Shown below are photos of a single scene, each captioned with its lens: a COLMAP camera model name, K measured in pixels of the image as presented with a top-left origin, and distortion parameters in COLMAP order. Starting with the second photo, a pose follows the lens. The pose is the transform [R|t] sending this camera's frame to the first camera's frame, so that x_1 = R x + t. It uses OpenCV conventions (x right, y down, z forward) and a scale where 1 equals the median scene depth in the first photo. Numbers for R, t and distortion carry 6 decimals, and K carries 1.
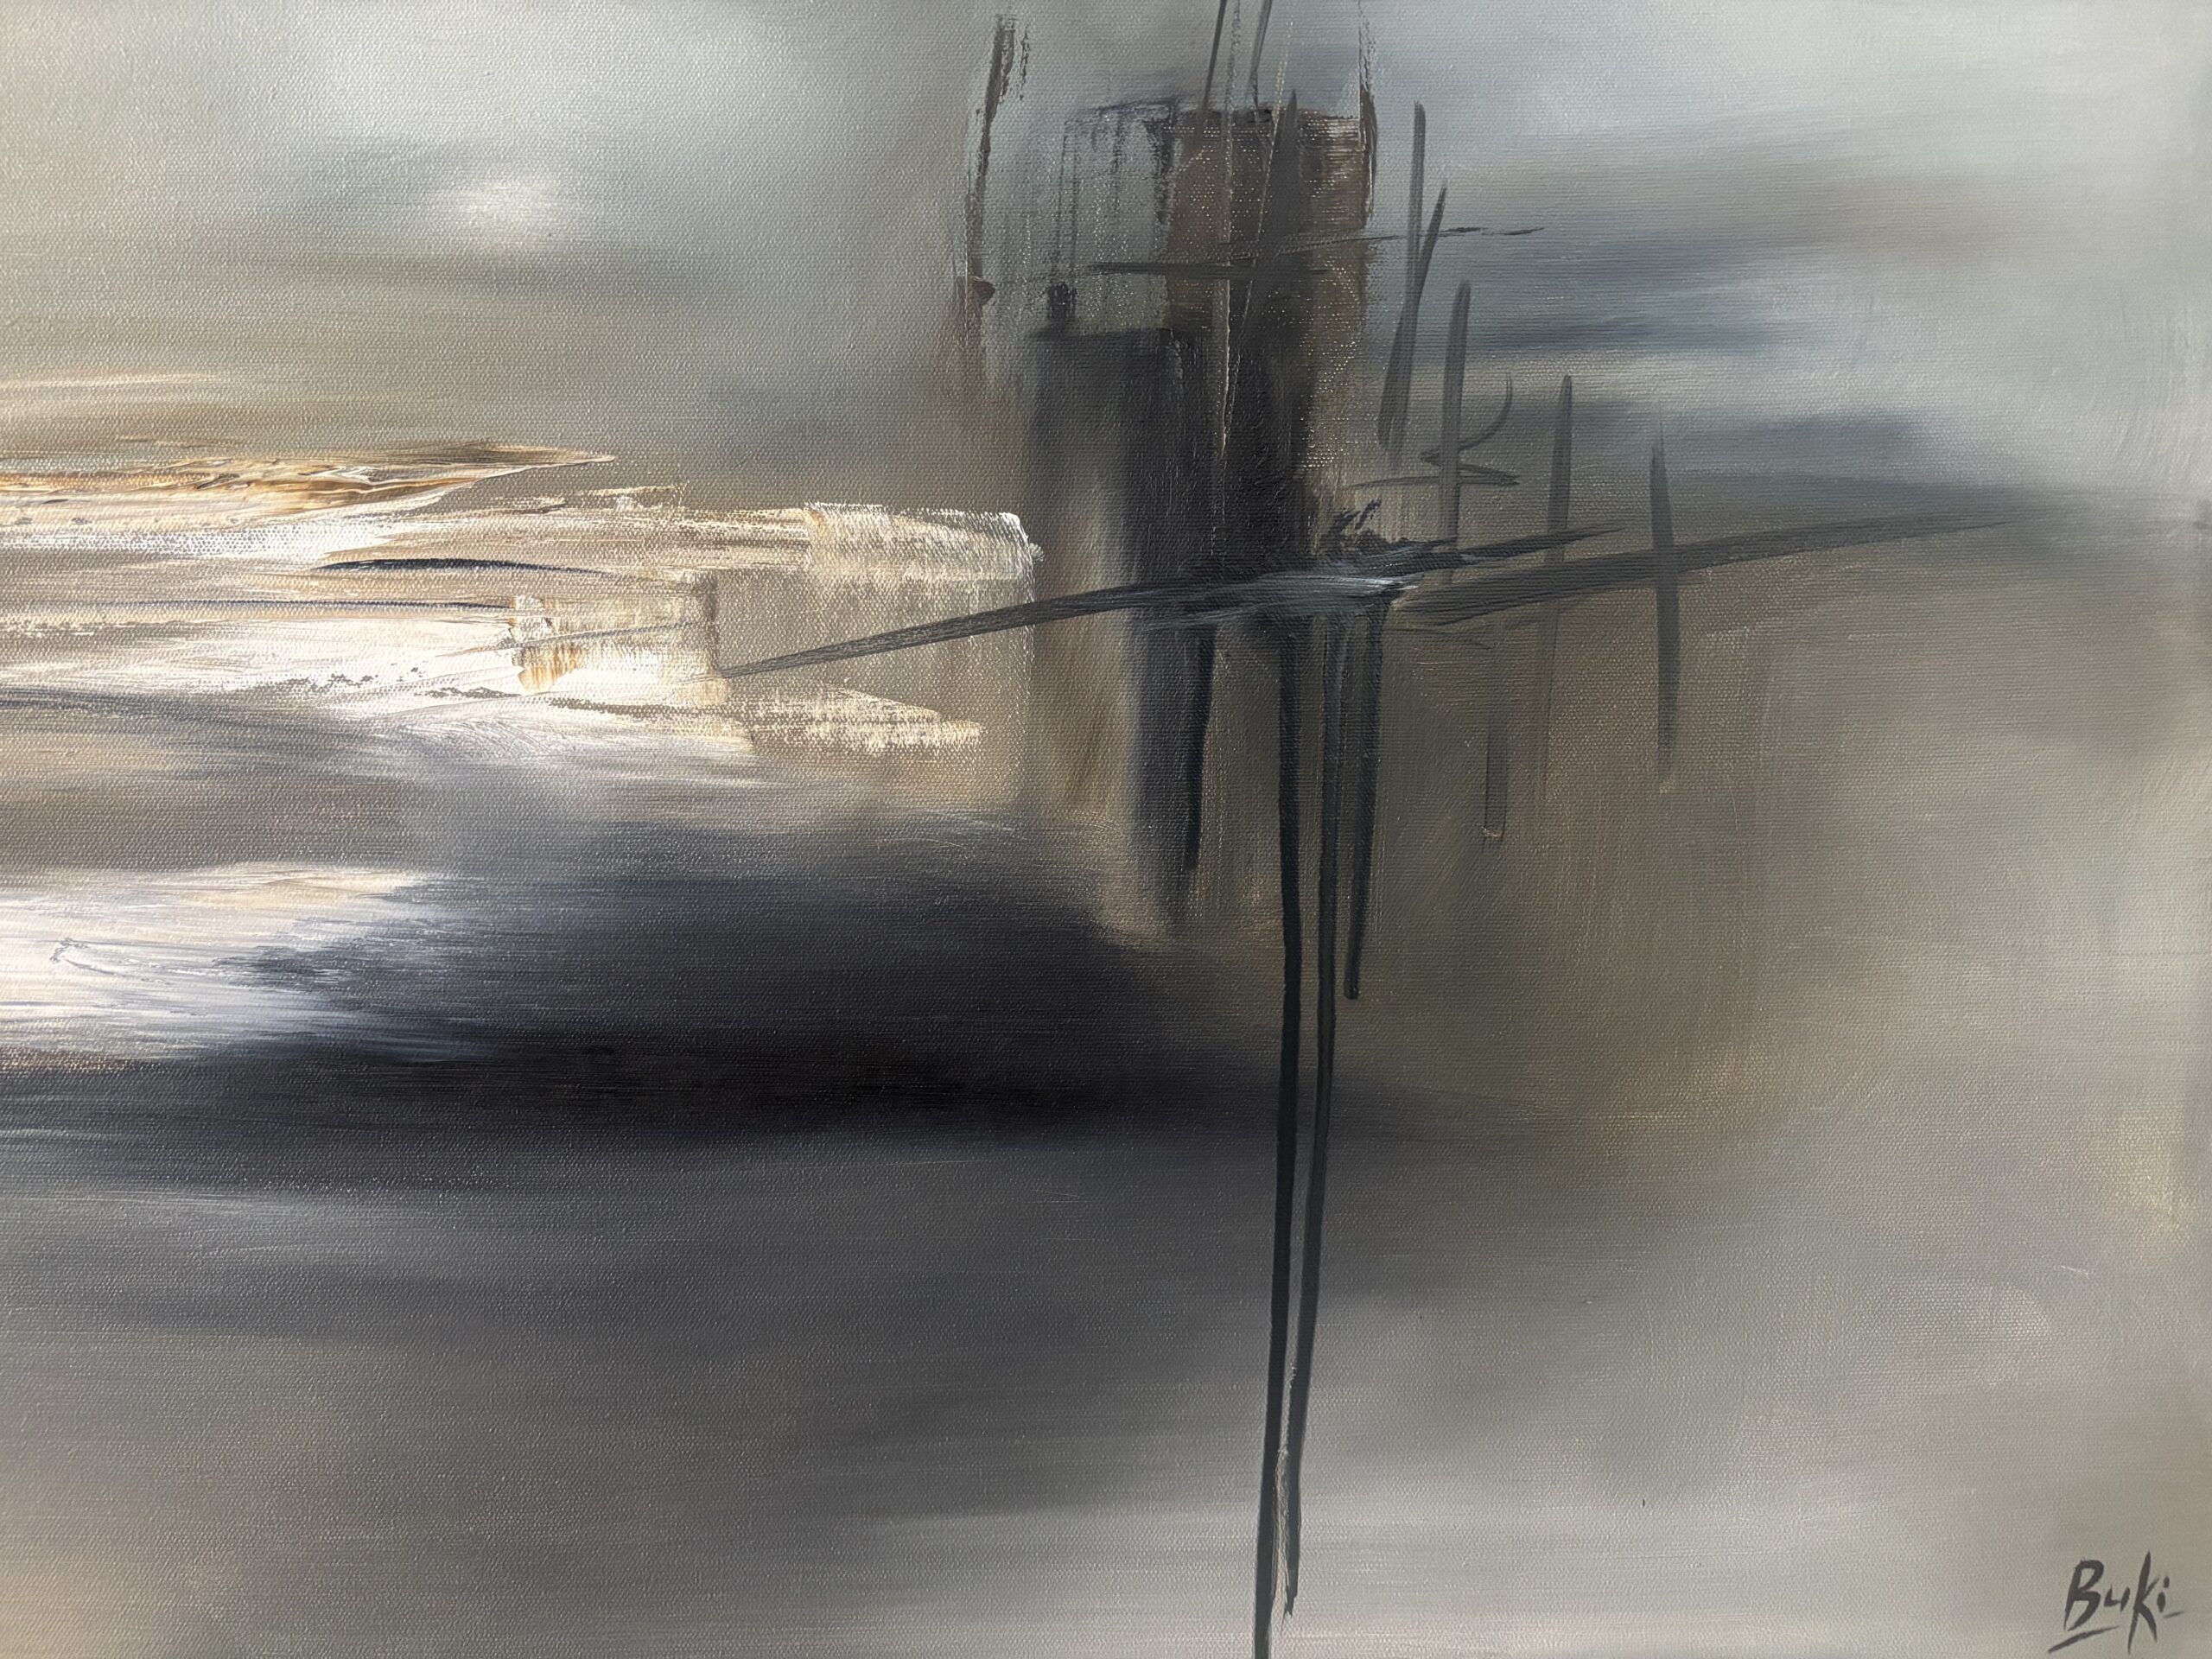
lens RADIAL K [[1659.1, 0, 1106.0], [0, 1659.1, 829.5], [0, 0, 1]] dist [0.026963, -0.044261]
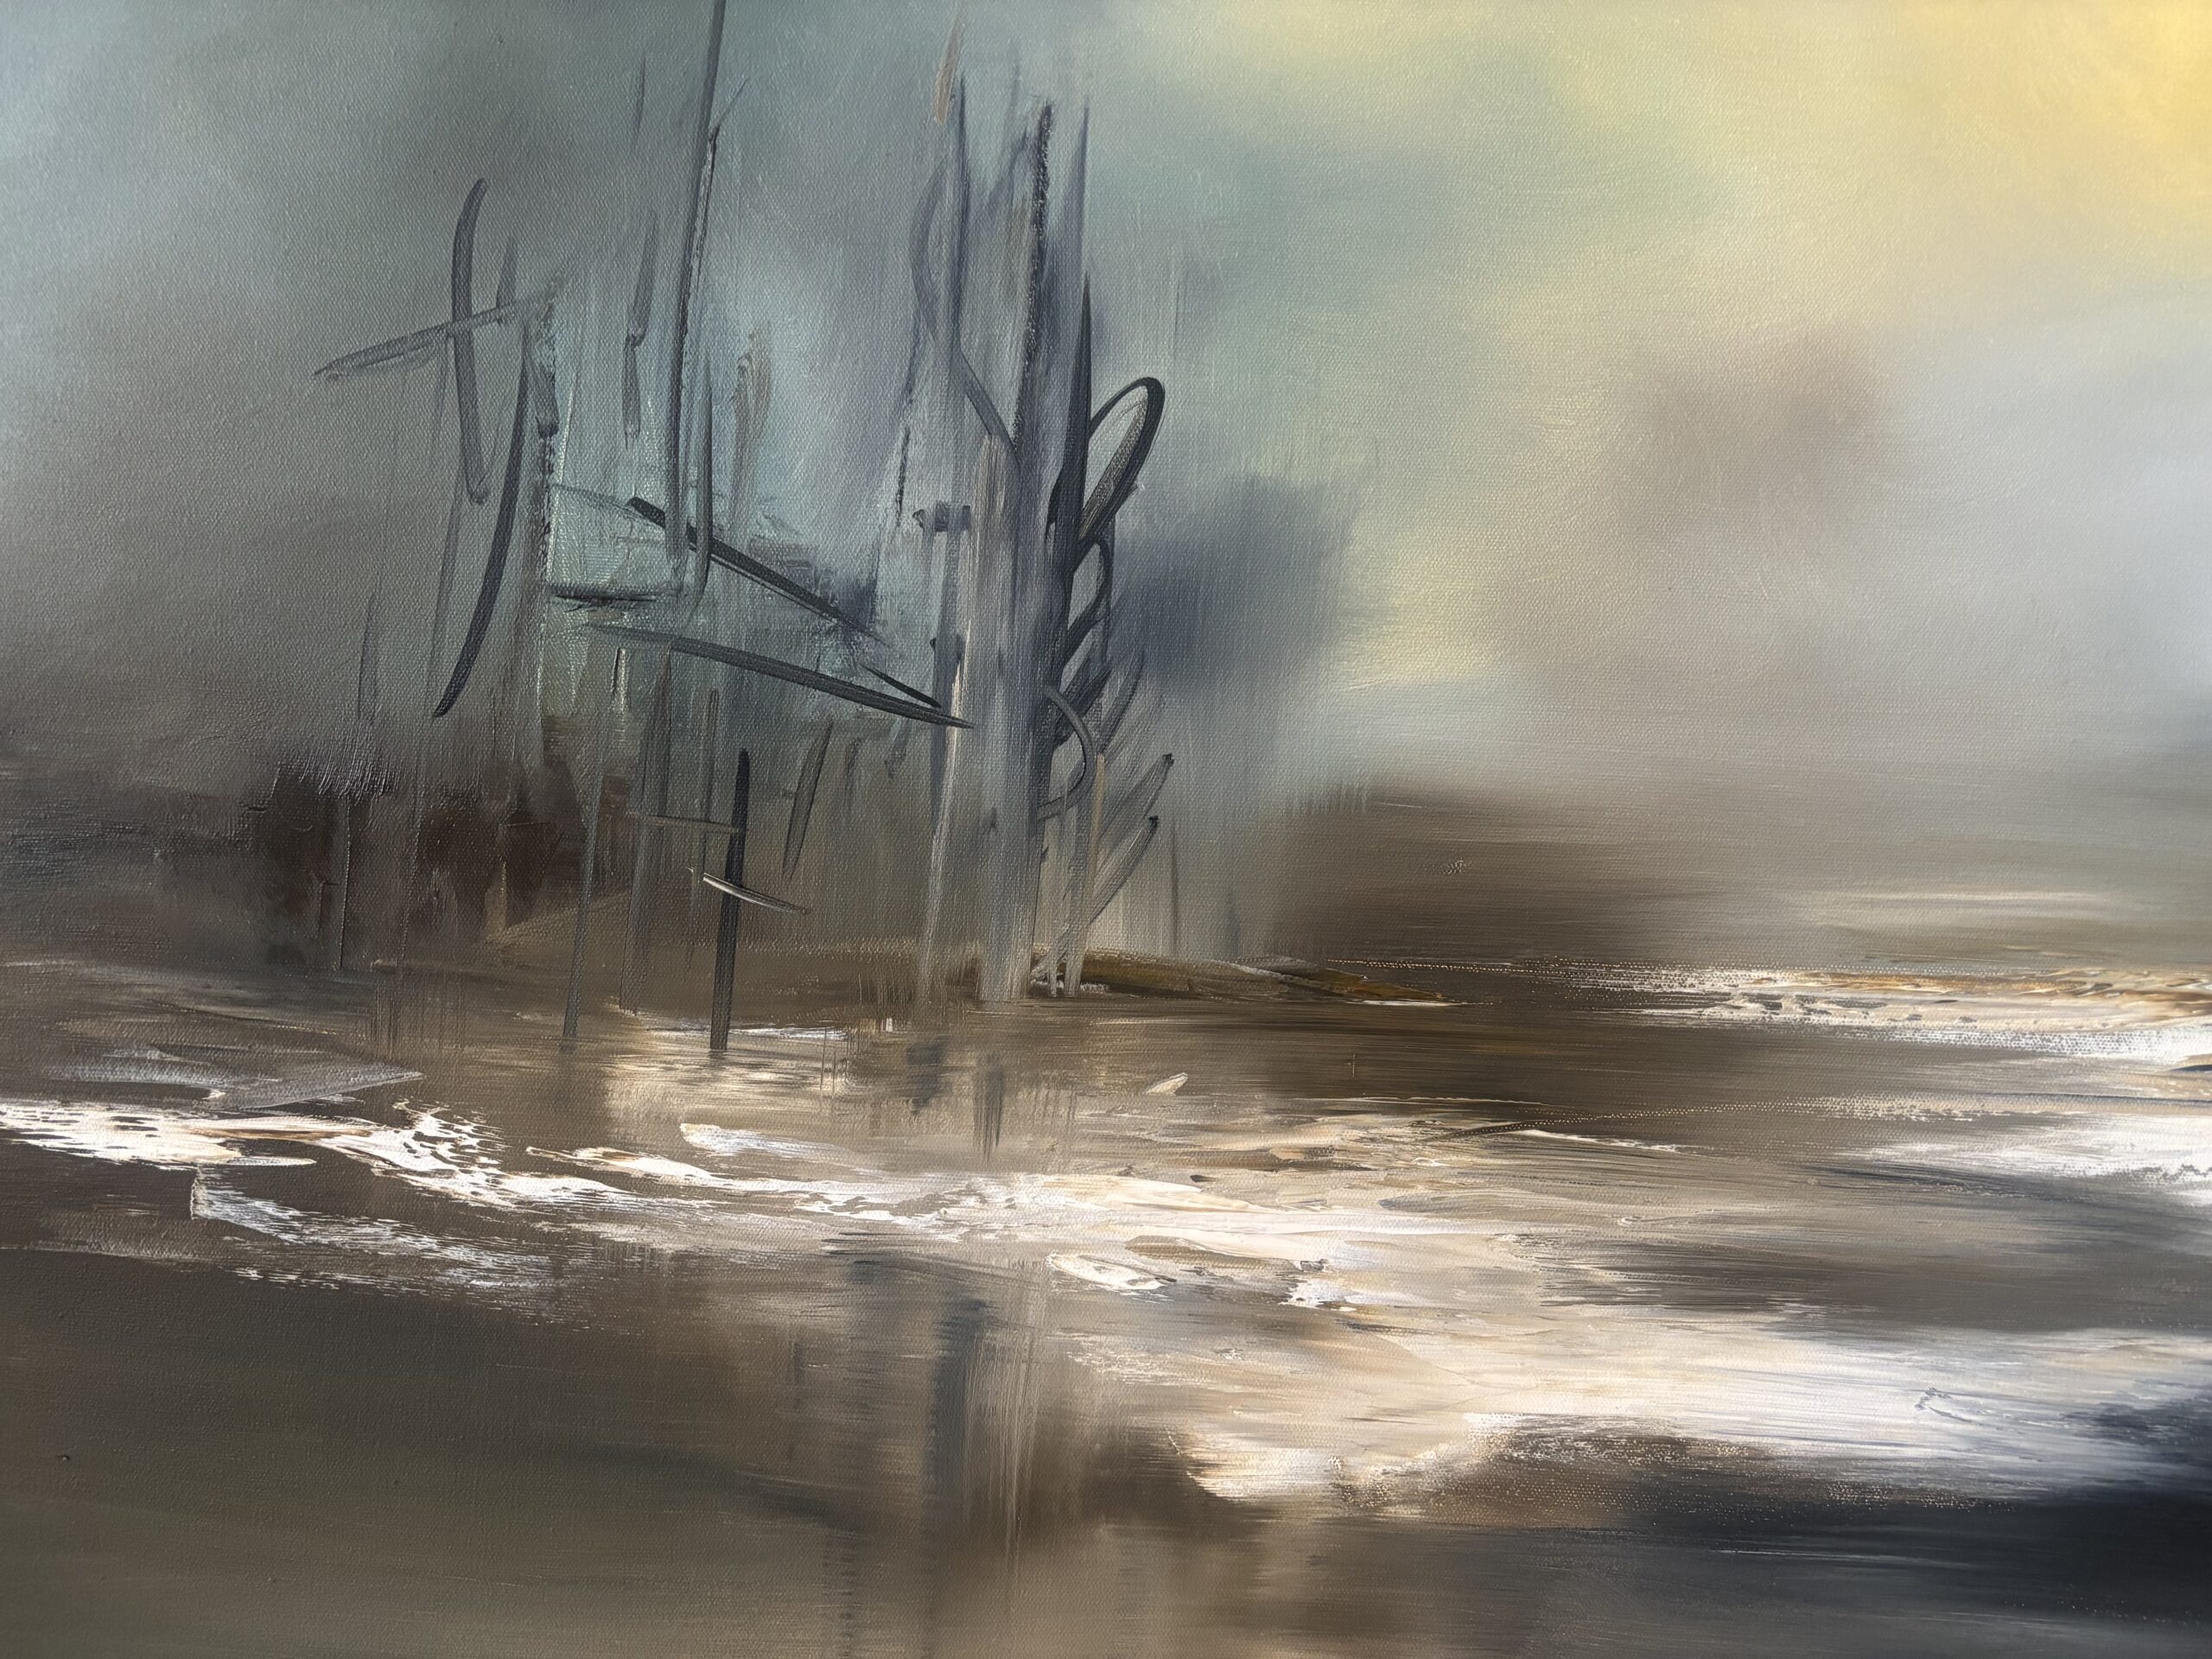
lens RADIAL K [[1659.1, 0, 1106.0], [0, 1659.1, 829.5], [0, 0, 1]] dist [0.026963, -0.044261]
pose [[0.998191, 0.039419, -0.045400, -1.139933], [-0.039334, 0.999222, 0.002751, -0.291296], [0.045473, -0.000960, 0.998965, -0.144910]]
